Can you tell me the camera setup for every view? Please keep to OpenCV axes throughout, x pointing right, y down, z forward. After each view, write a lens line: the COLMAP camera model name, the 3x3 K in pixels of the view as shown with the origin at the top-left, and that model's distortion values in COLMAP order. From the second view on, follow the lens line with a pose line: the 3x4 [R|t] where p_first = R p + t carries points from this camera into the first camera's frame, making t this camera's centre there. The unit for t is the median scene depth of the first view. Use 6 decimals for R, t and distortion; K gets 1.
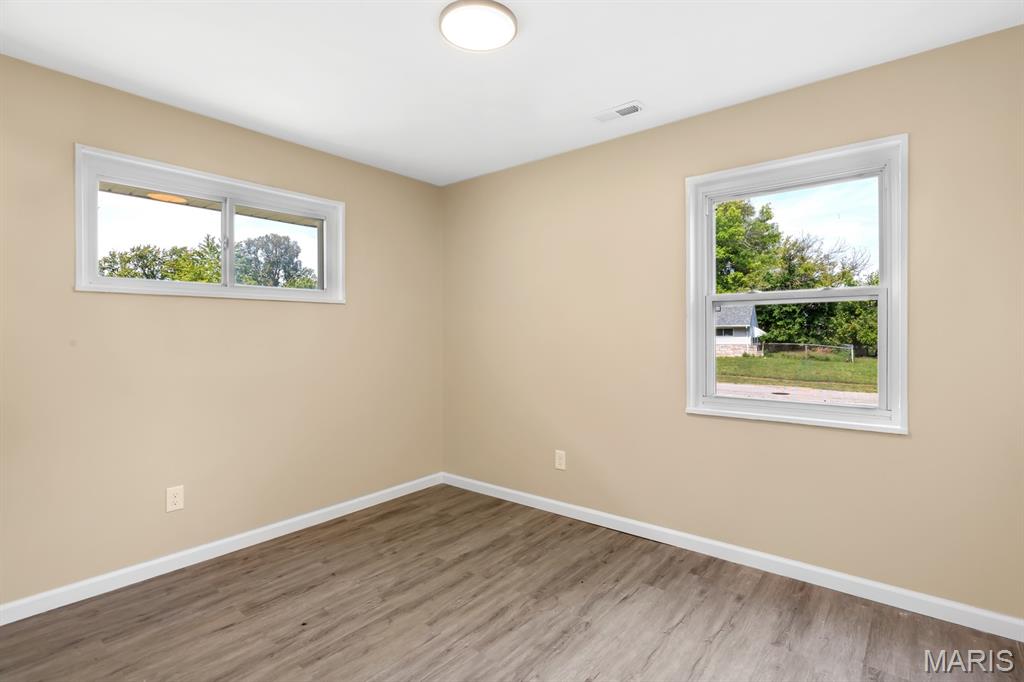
lens RADIAL K [[473.8, 0, 519.3], [0, 473.8, 337.1], [0, 0, 1]] dist [-0.011093, 0.000322]
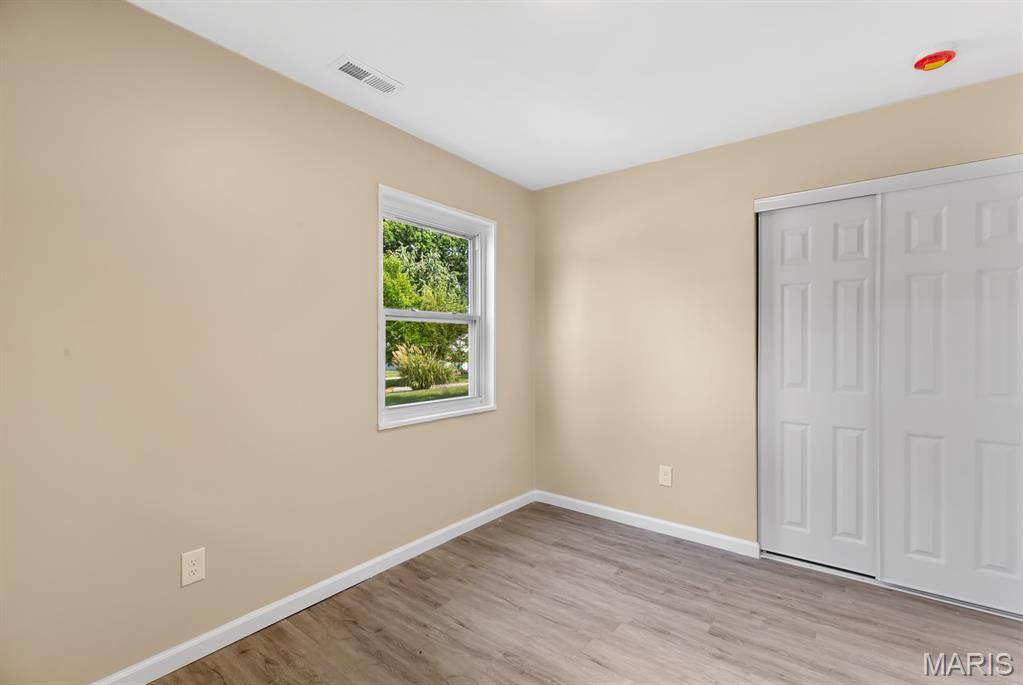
lens RADIAL K [[462.3, 0, 511.5], [0, 462.3, 342.5], [0, 0, 1]] dist [0.003597, -0.000343]
pose [[-0.008832, 0.002538, 0.999958, -0.691586], [0.007240, 0.999971, -0.002474, -0.013169], [-0.999935, 0.007218, -0.008850, 0.875976]]
